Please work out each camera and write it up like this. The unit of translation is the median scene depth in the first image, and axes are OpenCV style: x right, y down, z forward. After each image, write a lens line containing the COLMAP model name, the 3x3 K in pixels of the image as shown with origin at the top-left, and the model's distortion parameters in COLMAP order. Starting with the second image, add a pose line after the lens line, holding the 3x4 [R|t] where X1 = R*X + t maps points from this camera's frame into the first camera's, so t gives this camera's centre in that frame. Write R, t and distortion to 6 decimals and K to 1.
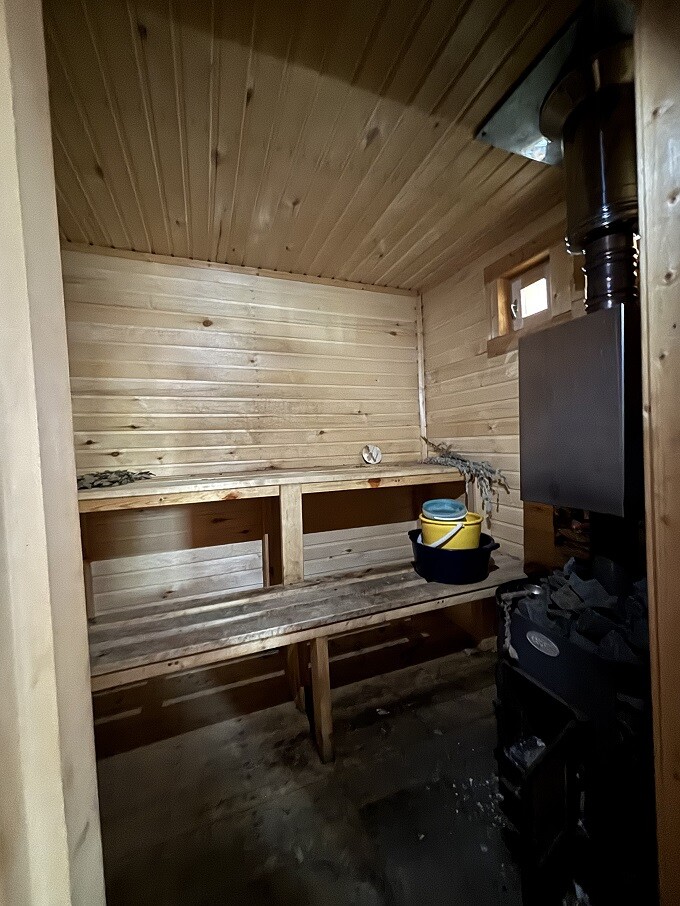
lens RADIAL K [[363.3, 0, 340.4], [0, 363.3, 453.3], [0, 0, 1]] dist [-0.001479, 0.000596]
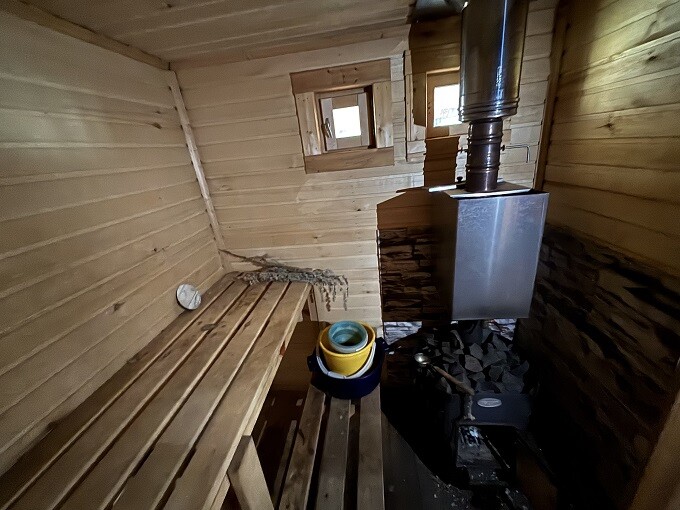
lens RADIAL K [[272.7, 0, 339.1], [0, 272.7, 251.2], [0, 0, 1]] dist [-0.001479, 0.000596]
pose [[0.460564, -0.322849, 0.826831, -0.254615], [0.119996, 0.945603, 0.302385, -0.267251], [-0.879478, -0.040051, 0.474251, 0.528244]]
